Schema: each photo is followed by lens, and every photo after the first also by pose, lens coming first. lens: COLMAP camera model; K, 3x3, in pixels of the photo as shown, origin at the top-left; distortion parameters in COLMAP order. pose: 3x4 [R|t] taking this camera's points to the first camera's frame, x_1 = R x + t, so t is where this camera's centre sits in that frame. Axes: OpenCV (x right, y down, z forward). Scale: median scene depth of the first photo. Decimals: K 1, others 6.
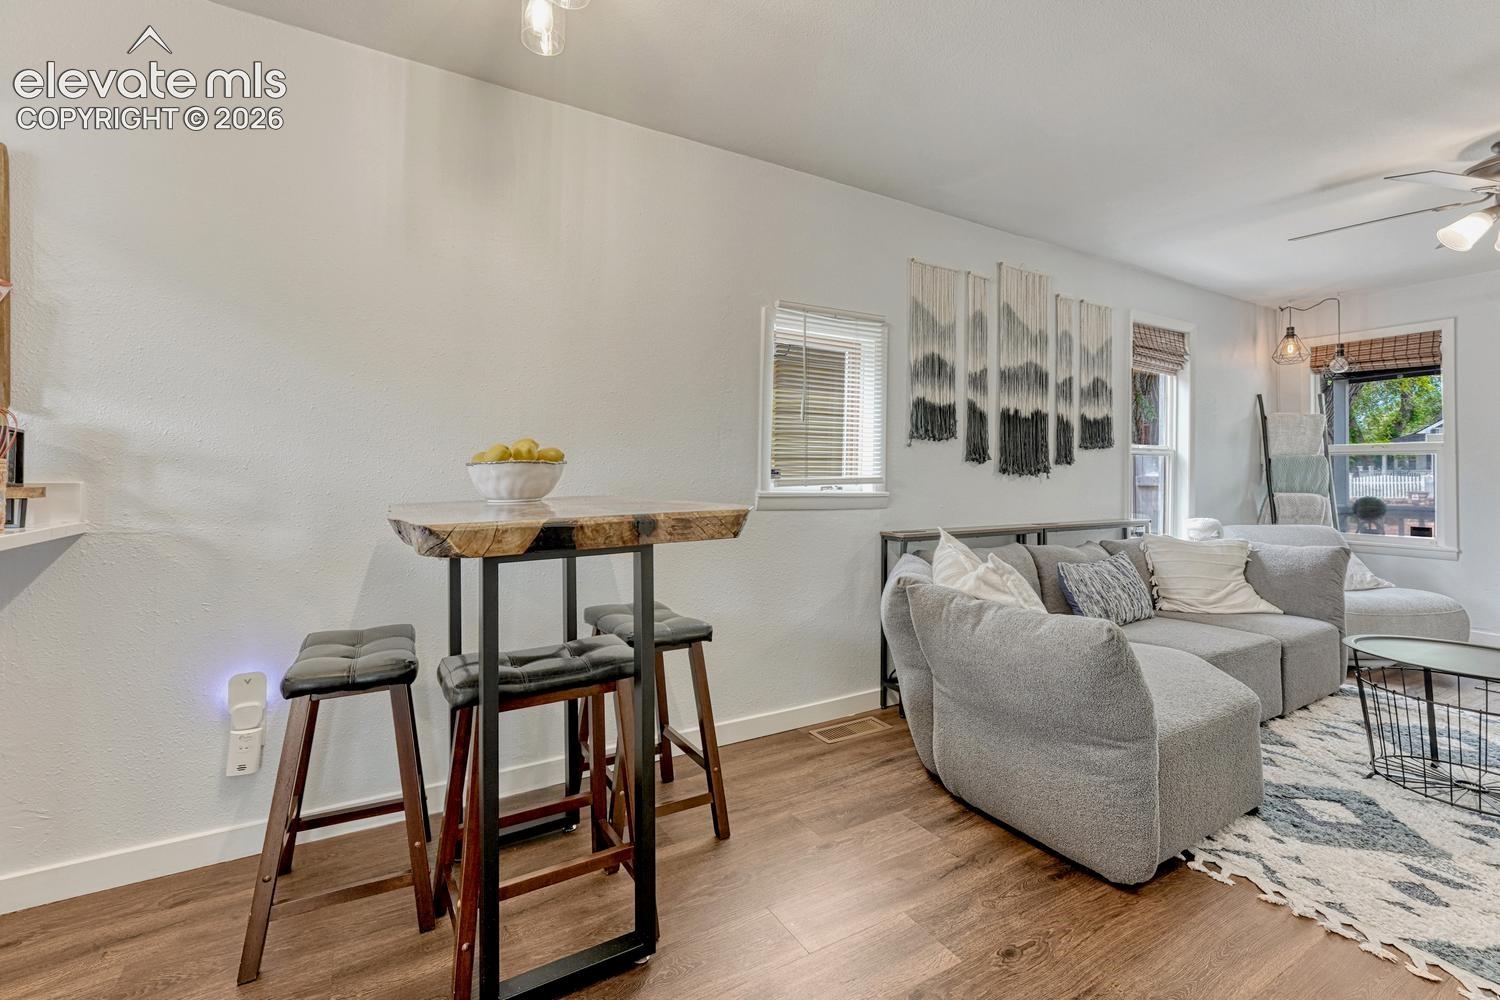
lens RADIAL K [[640.0, 0, 741.0], [0, 640.0, 464.7], [0, 0, 1]] dist [-0.005574, 0.003500]
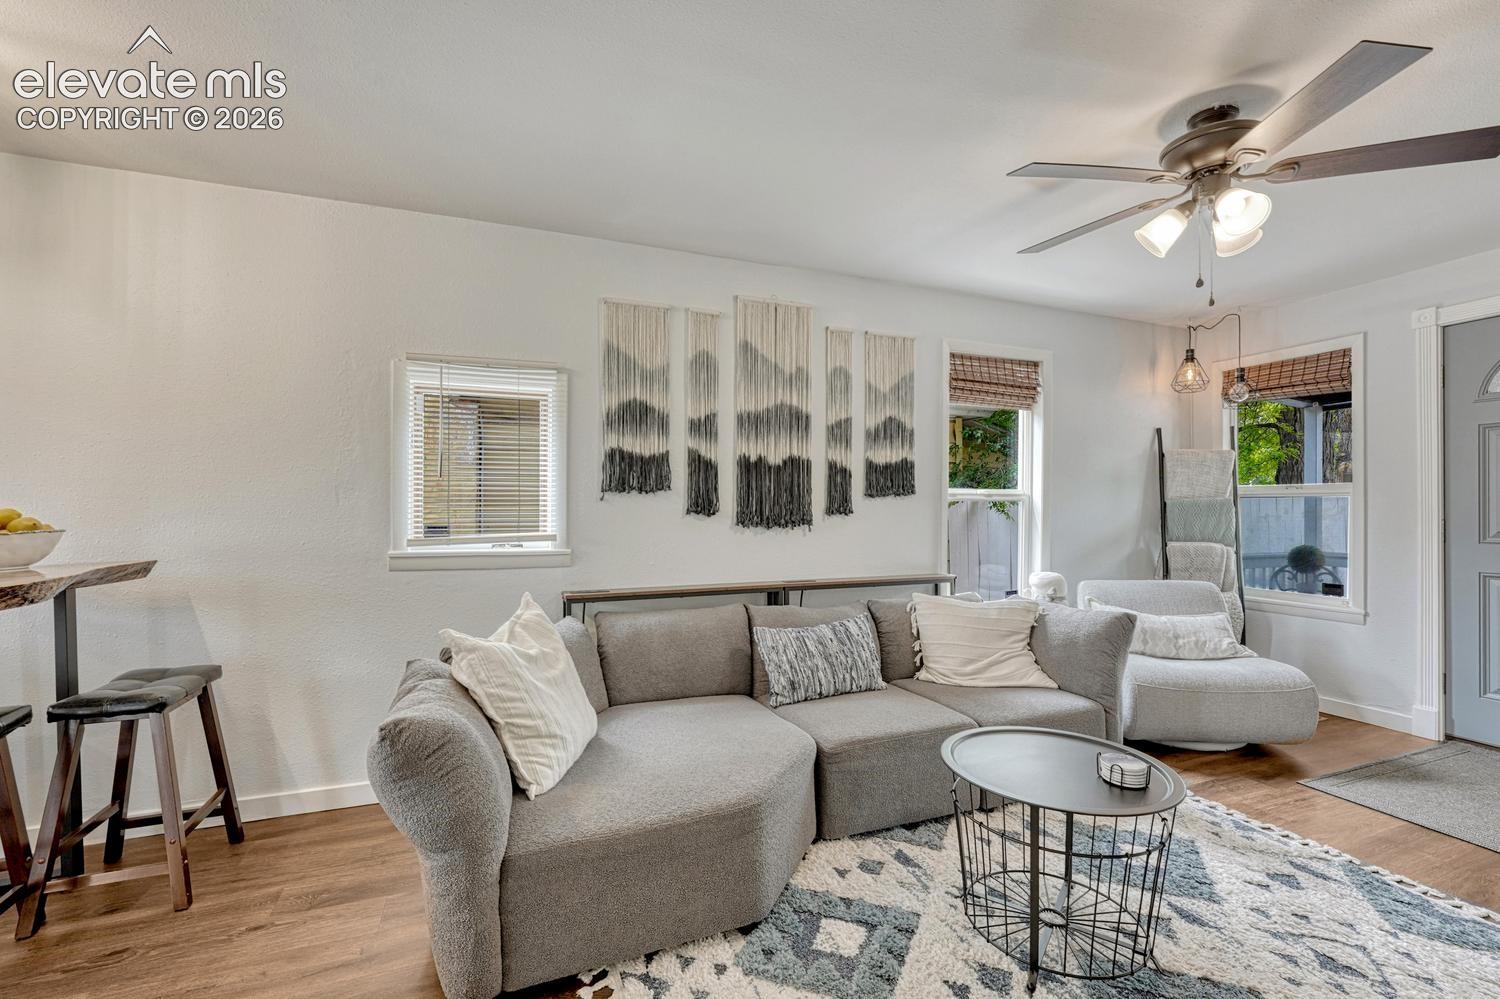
lens RADIAL K [[635.6, 0, 753.6], [0, 635.6, 516.5], [0, 0, 1]] dist [-0.011659, 0.000070]
pose [[0.990115, -0.005031, -0.140166, 0.574102], [0.008636, 0.999647, 0.025124, -0.024699], [0.139990, -0.026086, 0.989809, 0.102050]]
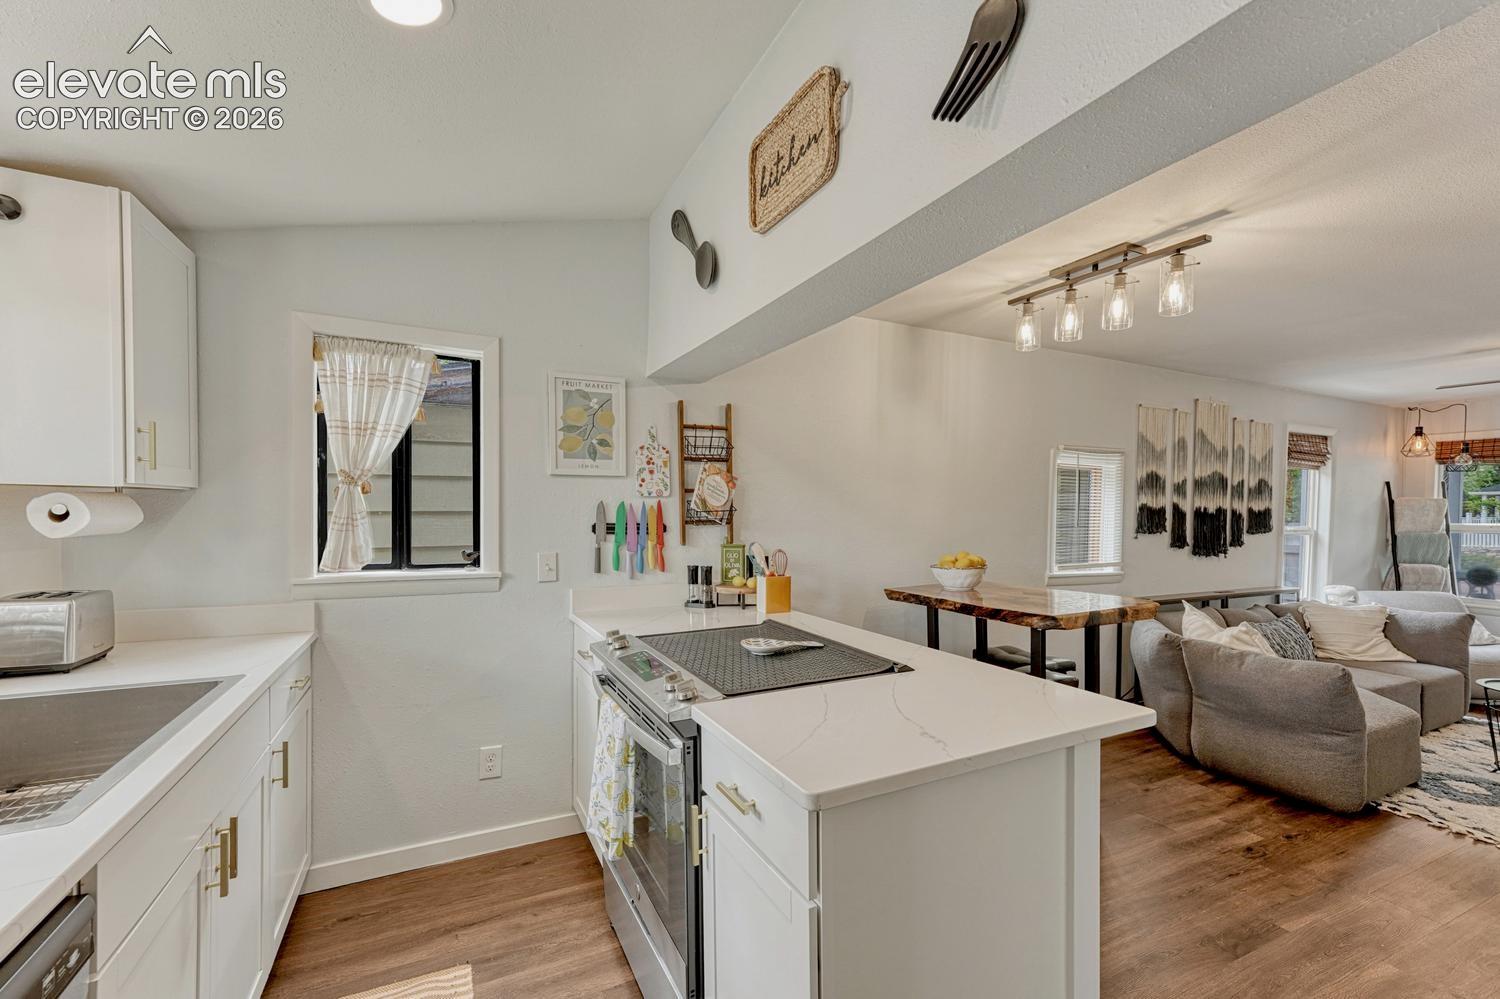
lens RADIAL K [[624.1, 0, 743.2], [0, 624.1, 528.3], [0, 0, 1]] dist [-0.007790, 0.007352]
pose [[0.996860, 0.004080, -0.079085, -0.460628], [-0.001249, 0.999357, 0.035821, -0.093221], [0.079180, -0.035609, 0.996224, -0.410655]]
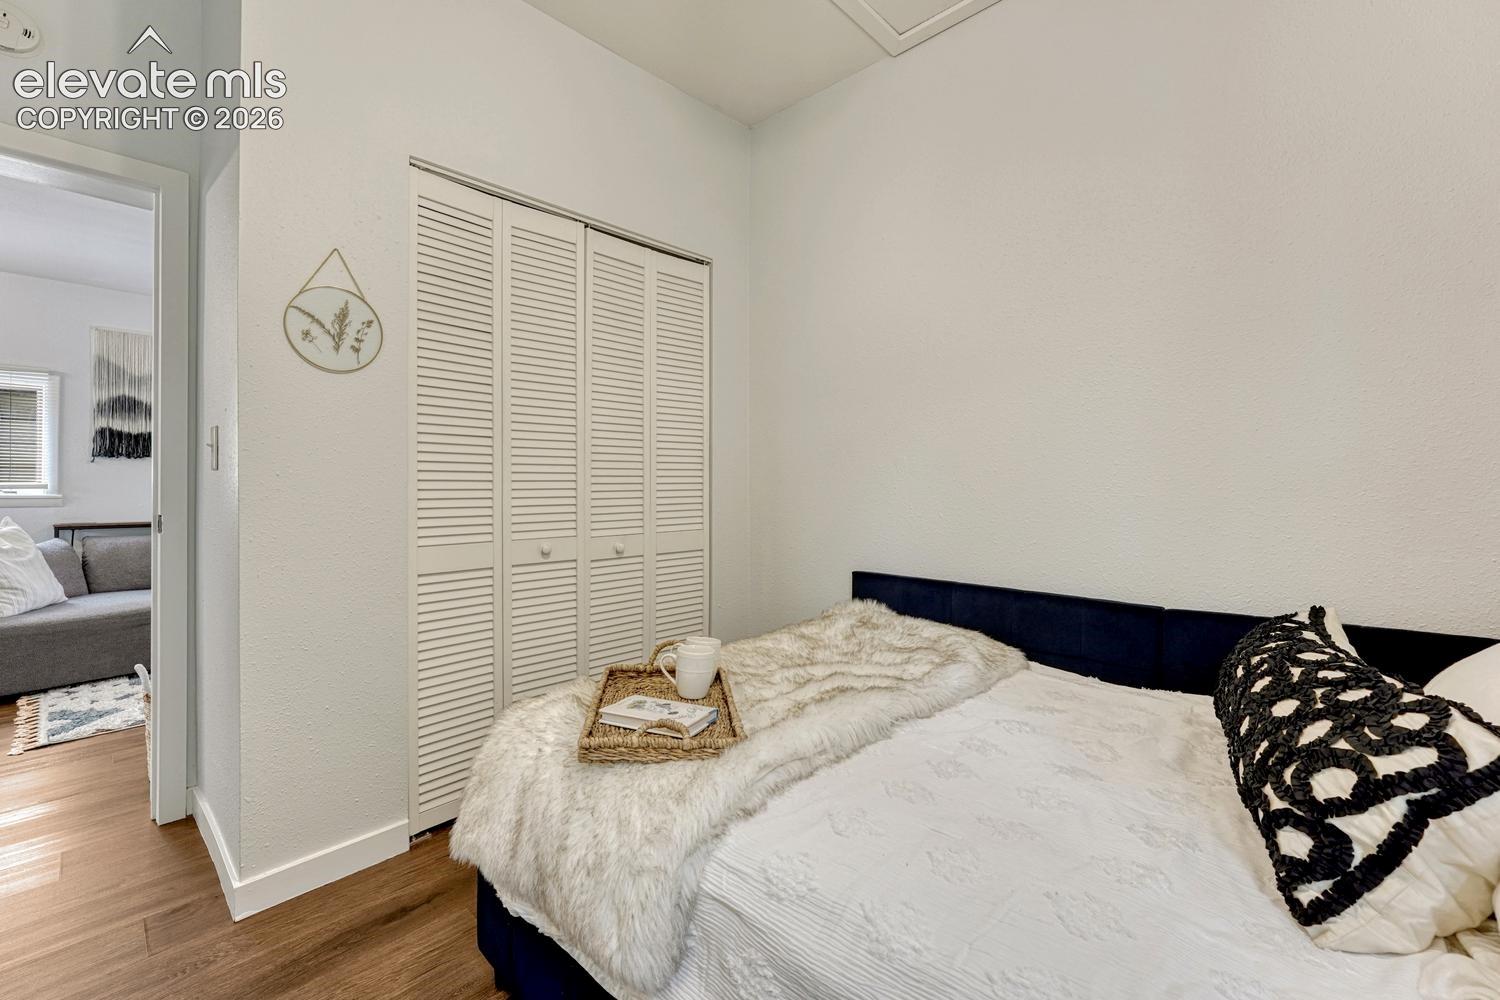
lens RADIAL K [[628.4, 0, 750.0], [0, 628.4, 500.0], [0, 0, 1]] dist [-0.001366, -0.000229]
pose [[0.959892, -0.001794, 0.280365, 1.170612], [-0.003602, 0.999818, 0.018729, 0.021398], [-0.280348, -0.018988, 0.959711, -0.663029]]
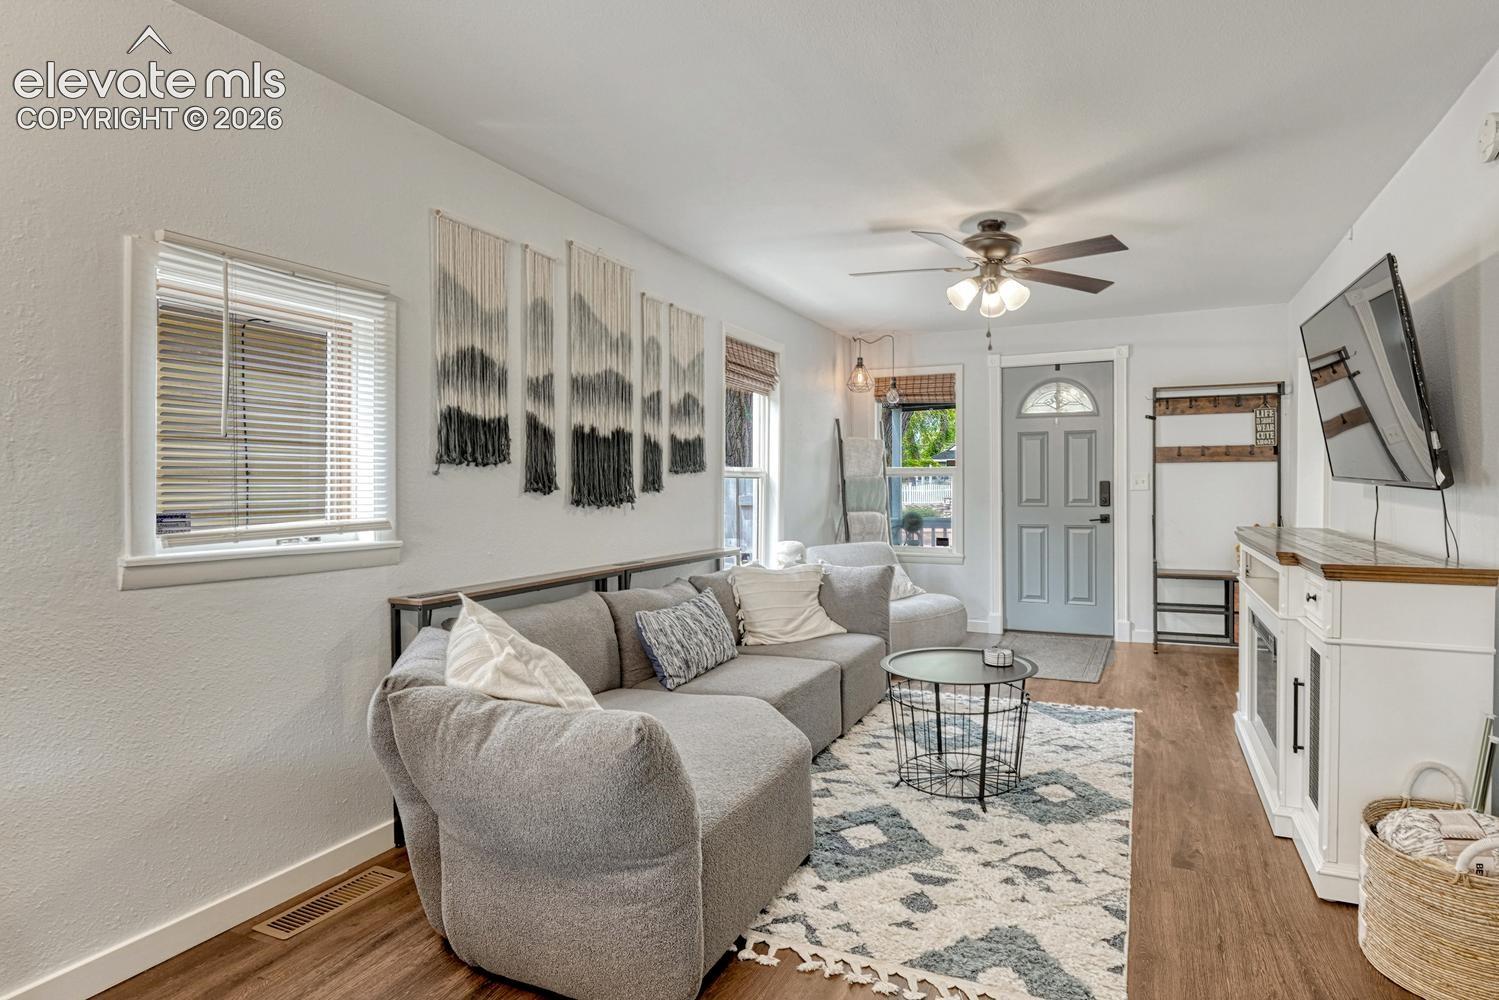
lens RADIAL K [[733.5, 0, 850.9], [0, 733.5, 499.5], [0, 0, 1]] dist [-0.004493, -0.000751]
pose [[0.778552, -0.019763, 0.627268, 0.102510], [-0.002678, 0.999390, 0.034811, -0.028425], [-0.627574, -0.028782, 0.778025, 0.063419]]
